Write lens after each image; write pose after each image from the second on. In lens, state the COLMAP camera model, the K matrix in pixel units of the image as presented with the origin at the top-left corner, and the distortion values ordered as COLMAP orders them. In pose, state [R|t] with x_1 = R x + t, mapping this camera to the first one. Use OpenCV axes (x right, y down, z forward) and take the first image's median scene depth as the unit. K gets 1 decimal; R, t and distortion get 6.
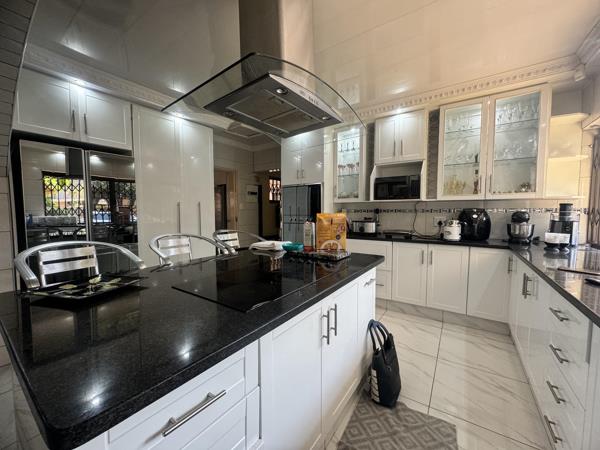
lens RADIAL K [[242.4, 0, 298.6], [0, 242.4, 225.4], [0, 0, 1]] dist [-0.000299, -0.000560]
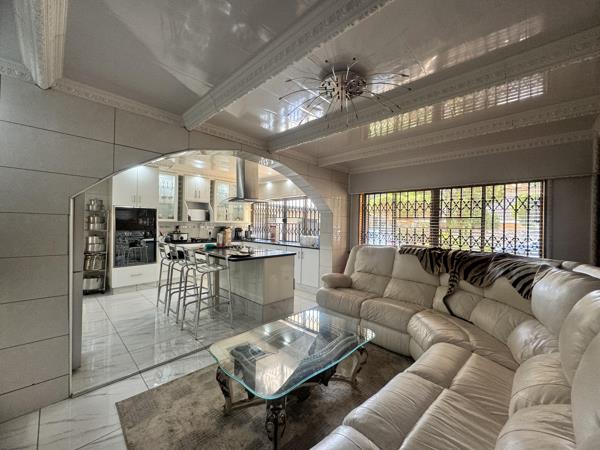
lens RADIAL K [[242.4, 0, 299.5], [0, 242.4, 224.9], [0, 0, 1]] dist [-0.000299, -0.000560]
pose [[0.179499, 0.004447, 0.983748, -1.401119], [0.043735, 0.998965, -0.012496, -0.021181], [-0.982785, 0.045267, 0.179119, -0.127694]]
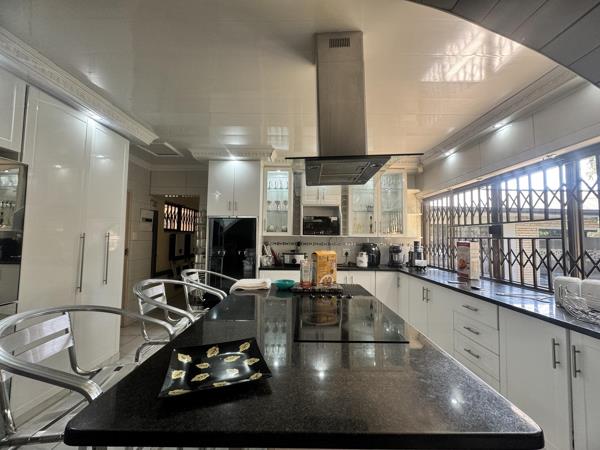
lens RADIAL K [[242.4, 0, 300.7], [0, 242.4, 226.3], [0, 0, 1]] dist [-0.000299, -0.000560]
pose [[0.818996, 0.039702, 0.572423, -0.399433], [0.020695, 0.994910, -0.098615, -0.035729], [-0.573425, 0.092611, 0.814007, 0.070322]]
